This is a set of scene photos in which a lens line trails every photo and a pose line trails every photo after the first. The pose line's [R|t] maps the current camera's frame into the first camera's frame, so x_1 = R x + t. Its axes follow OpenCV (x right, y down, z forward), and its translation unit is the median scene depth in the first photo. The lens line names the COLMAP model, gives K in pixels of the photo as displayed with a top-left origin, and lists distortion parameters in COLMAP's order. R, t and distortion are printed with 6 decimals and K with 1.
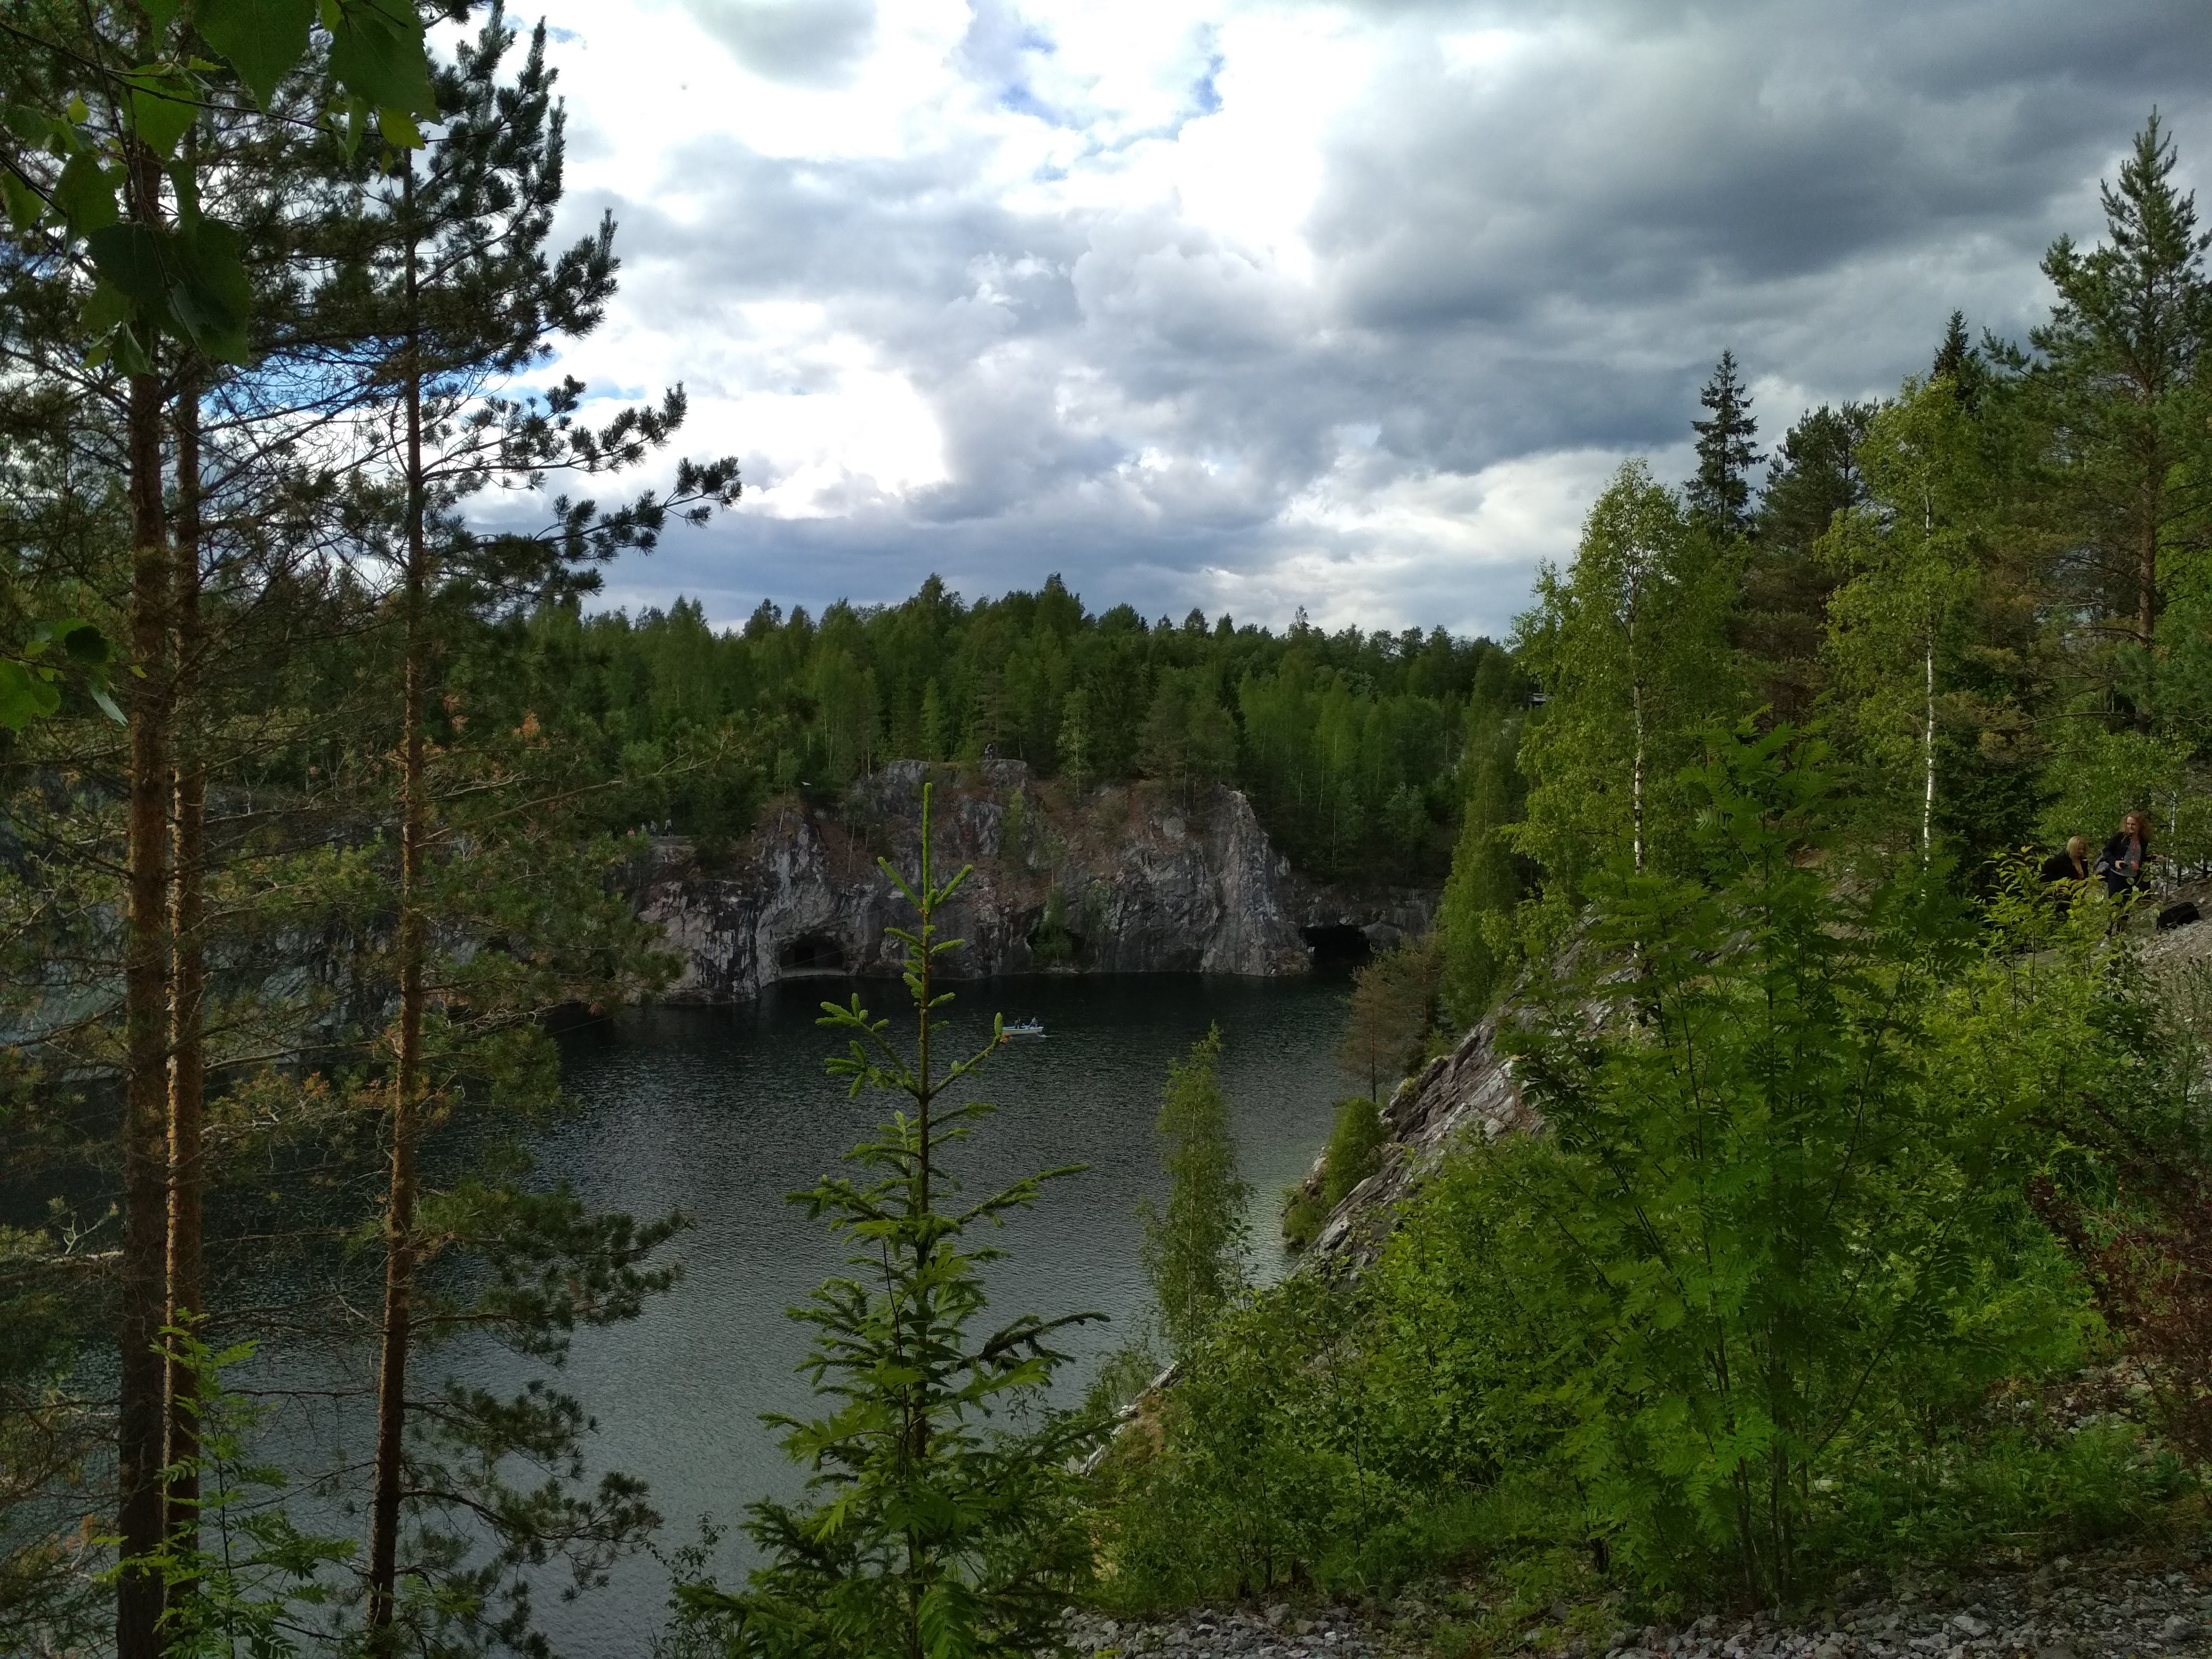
lens RADIAL K [[1973.3, 0, 1126.2], [0, 1973.3, 842.5], [0, 0, 1]] dist [0.138221, -0.274053]
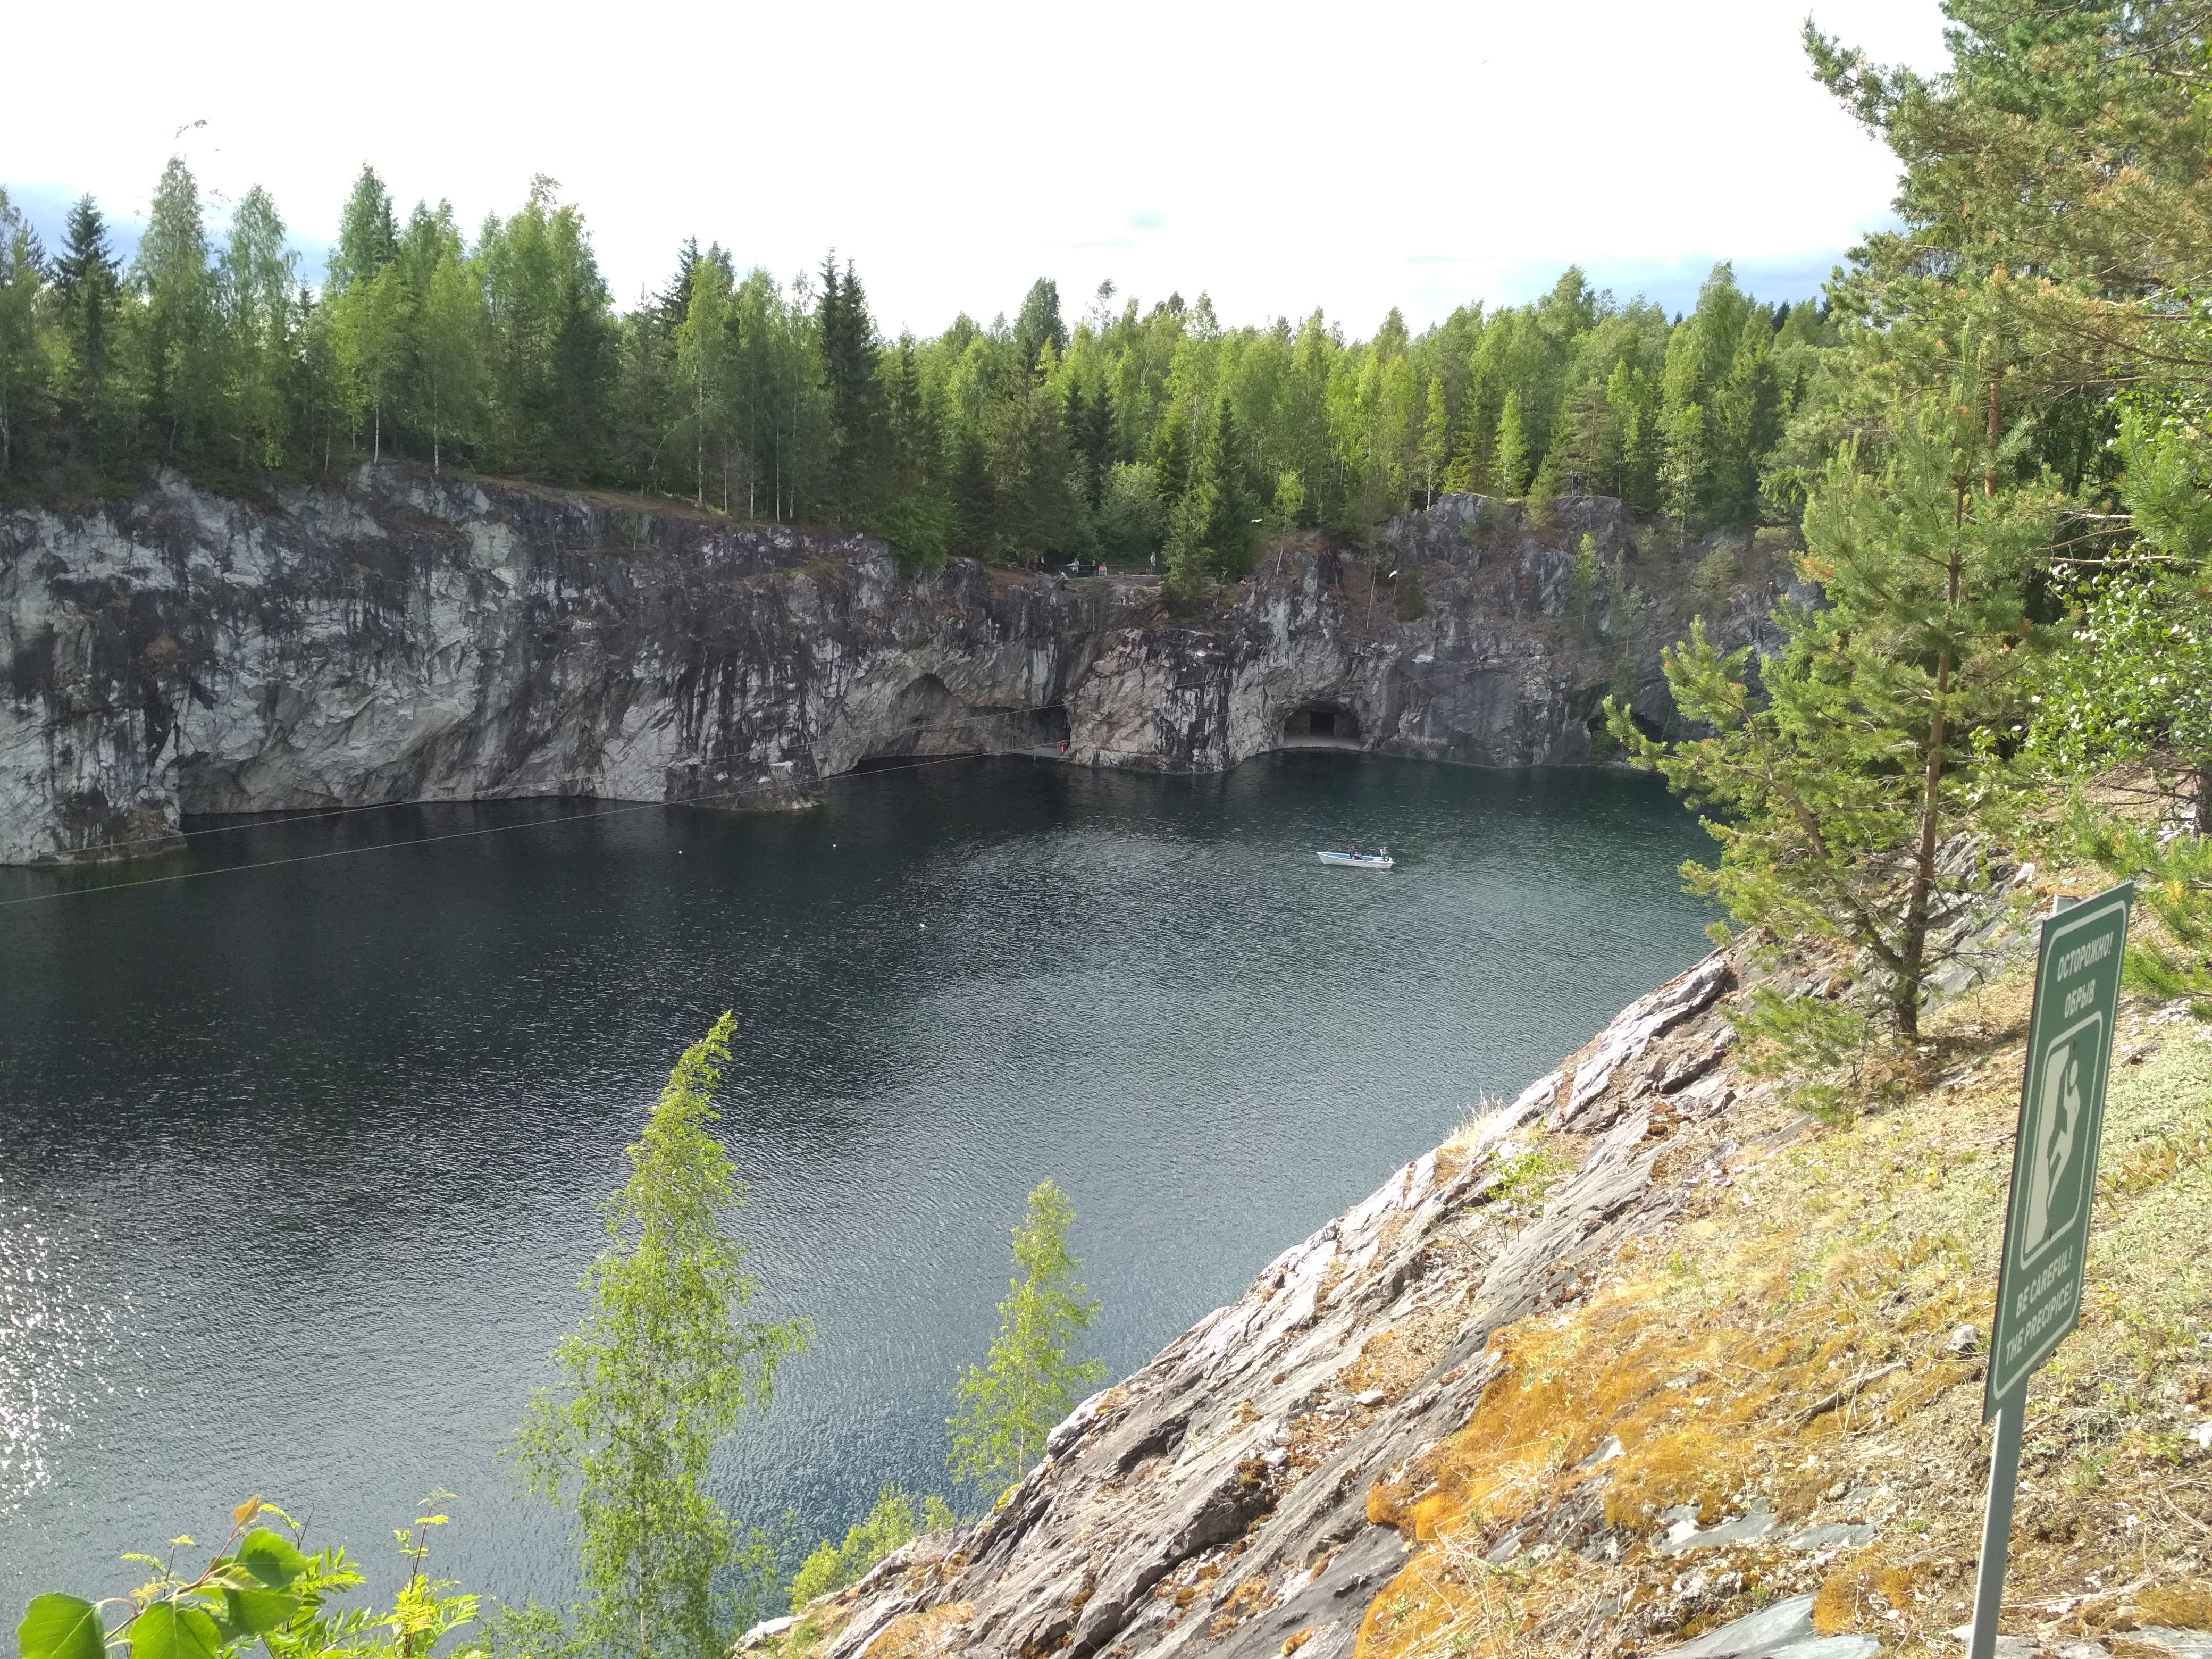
lens RADIAL K [[1965.6, 0, 1099.5], [0, 1965.6, 824.5], [0, 0, 1]] dist [0.127141, -0.263941]
pose [[0.911007, 0.098235, -0.400520, 0.197078], [-0.049281, 0.990187, 0.130770, -0.012367], [0.409436, -0.099395, 0.906909, 0.383416]]
